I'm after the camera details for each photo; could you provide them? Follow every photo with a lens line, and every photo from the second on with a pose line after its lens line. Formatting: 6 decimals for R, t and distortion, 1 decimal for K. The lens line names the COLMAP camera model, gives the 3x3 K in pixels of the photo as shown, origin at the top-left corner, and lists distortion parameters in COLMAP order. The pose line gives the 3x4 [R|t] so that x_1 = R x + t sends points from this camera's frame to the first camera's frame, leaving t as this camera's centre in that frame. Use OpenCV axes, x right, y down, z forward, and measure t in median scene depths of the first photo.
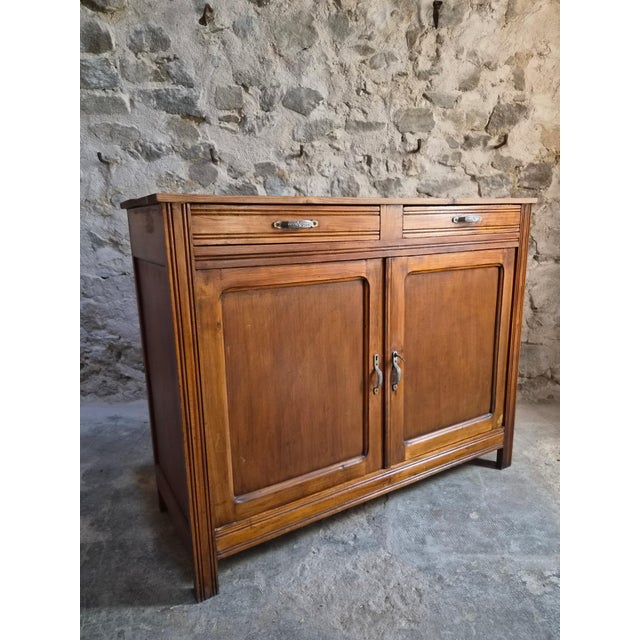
lens RADIAL K [[446.5, 0, 319.4], [0, 446.5, 326.5], [0, 0, 1]] dist [0.062427, -0.048813]
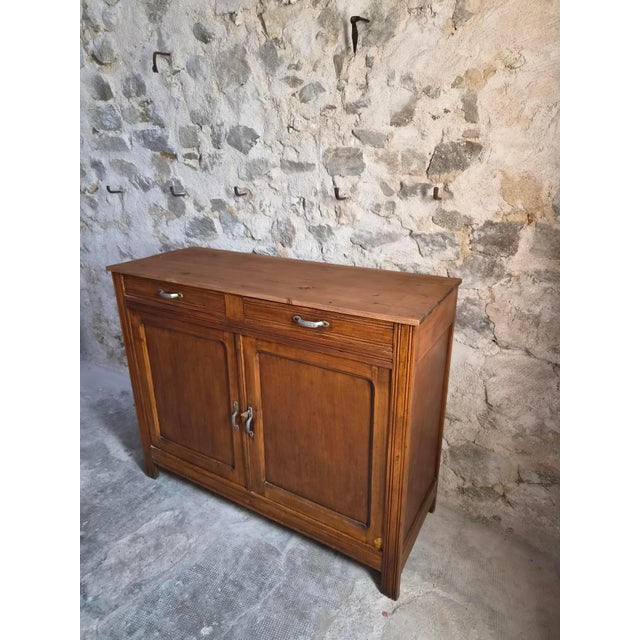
lens RADIAL K [[432.6, 0, 319.7], [0, 432.6, 316.4], [0, 0, 1]] dist [0.062951, -0.048836]
pose [[0.854388, 0.185780, -0.485291, 0.625553], [-0.126078, 0.980113, 0.153239, -0.293393], [0.504109, -0.069741, 0.860820, 0.256795]]
